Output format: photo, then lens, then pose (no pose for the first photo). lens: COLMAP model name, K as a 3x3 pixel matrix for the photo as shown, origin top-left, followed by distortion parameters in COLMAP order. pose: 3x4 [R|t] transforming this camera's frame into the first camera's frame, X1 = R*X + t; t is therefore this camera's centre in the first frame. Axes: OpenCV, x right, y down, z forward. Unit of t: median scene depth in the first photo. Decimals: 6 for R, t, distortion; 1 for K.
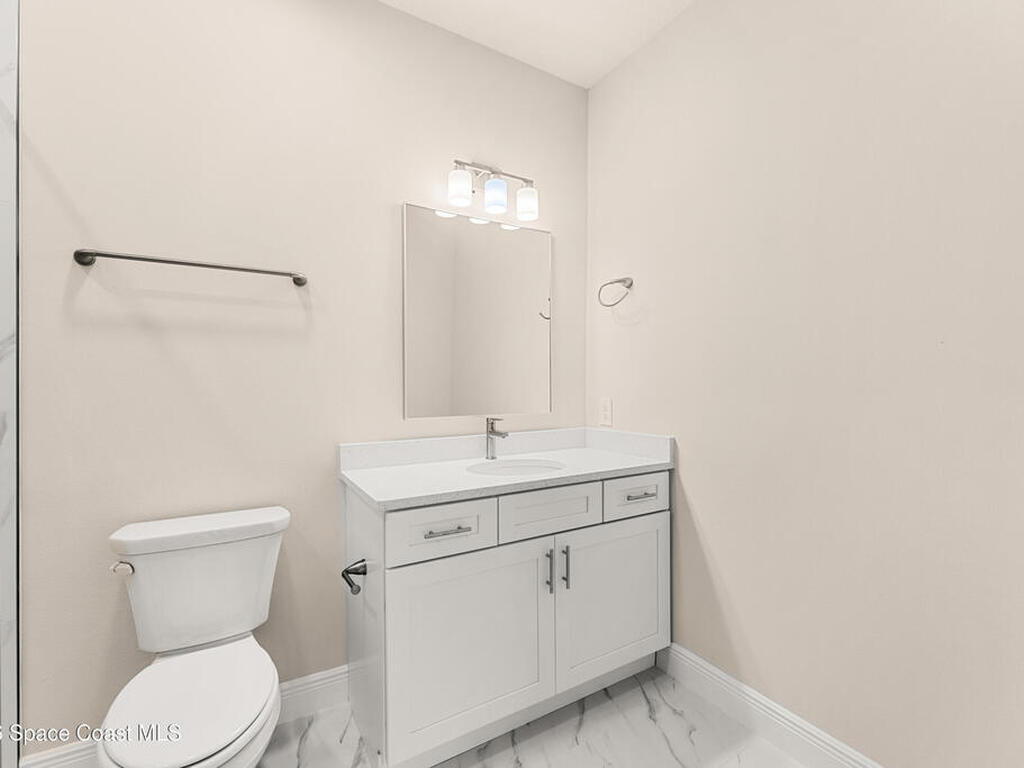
lens RADIAL K [[458.2, 0, 512.0], [0, 458.2, 384.0], [0, 0, 1]] dist [-0.000347, 0.000128]
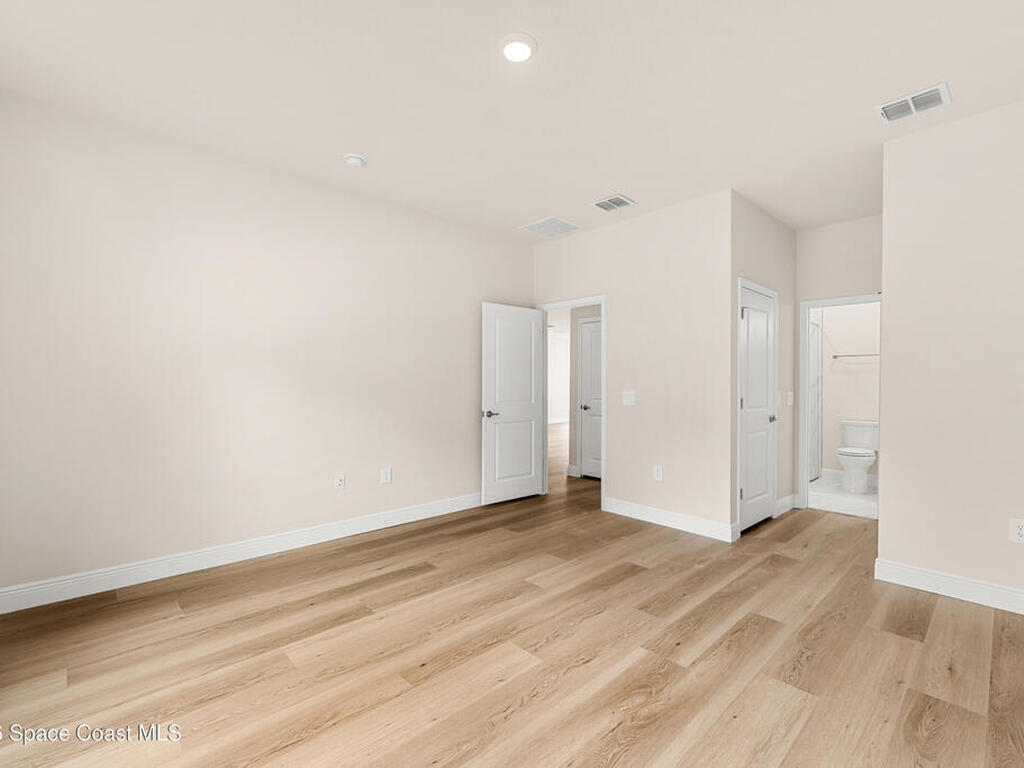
lens RADIAL K [[458.2, 0, 512.0], [0, 458.2, 384.0], [0, 0, 1]] dist [-0.000347, 0.000128]
pose [[0.208179, 0.005671, -0.978074, 2.580642], [0.000774, 0.999982, 0.005963, -0.053004], [0.978090, -0.001999, 0.208171, -2.796932]]
